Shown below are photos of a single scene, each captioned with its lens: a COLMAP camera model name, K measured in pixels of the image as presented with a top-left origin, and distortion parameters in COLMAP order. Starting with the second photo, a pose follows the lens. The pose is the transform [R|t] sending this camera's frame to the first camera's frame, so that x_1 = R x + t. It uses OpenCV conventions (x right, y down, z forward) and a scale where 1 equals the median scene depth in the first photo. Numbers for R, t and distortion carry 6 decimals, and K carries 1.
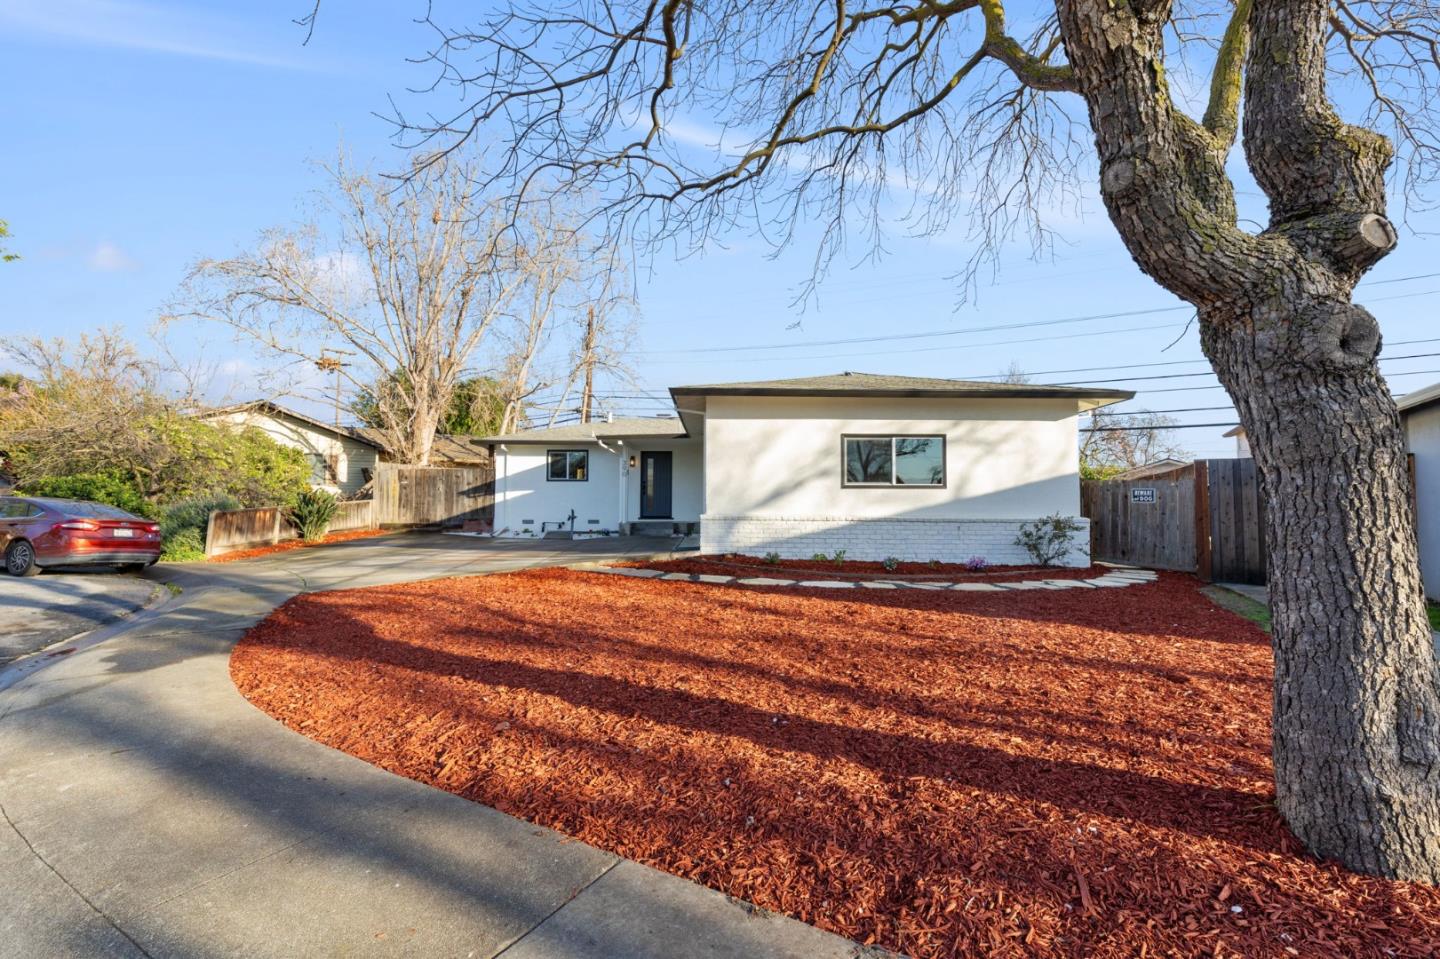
lens RADIAL K [[642.4, 0, 724.2], [0, 642.4, 477.8], [0, 0, 1]] dist [0.001479, 0.000530]
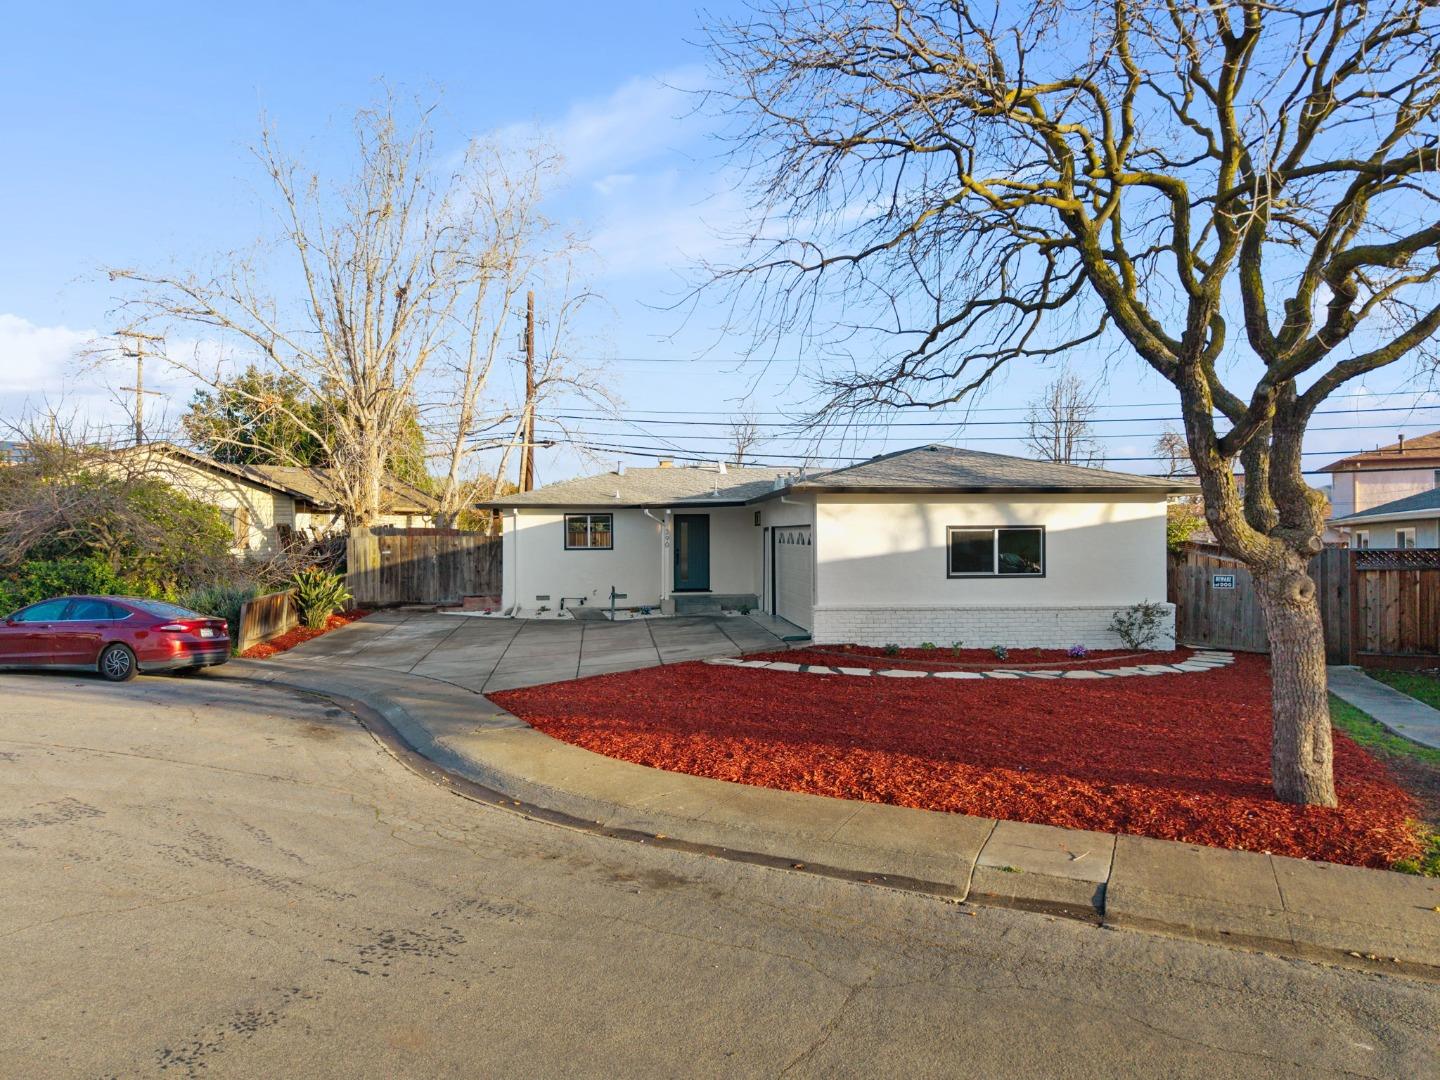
lens RADIAL K [[977.1, 0, 722.6], [0, 977.1, 530.2], [0, 0, 1]] dist [0.021125, -0.001366]
pose [[0.994692, -0.007544, 0.102625, -0.349620], [0.002955, 0.998992, 0.044799, -0.137262], [-0.102859, -0.044258, 0.993711, -0.542543]]
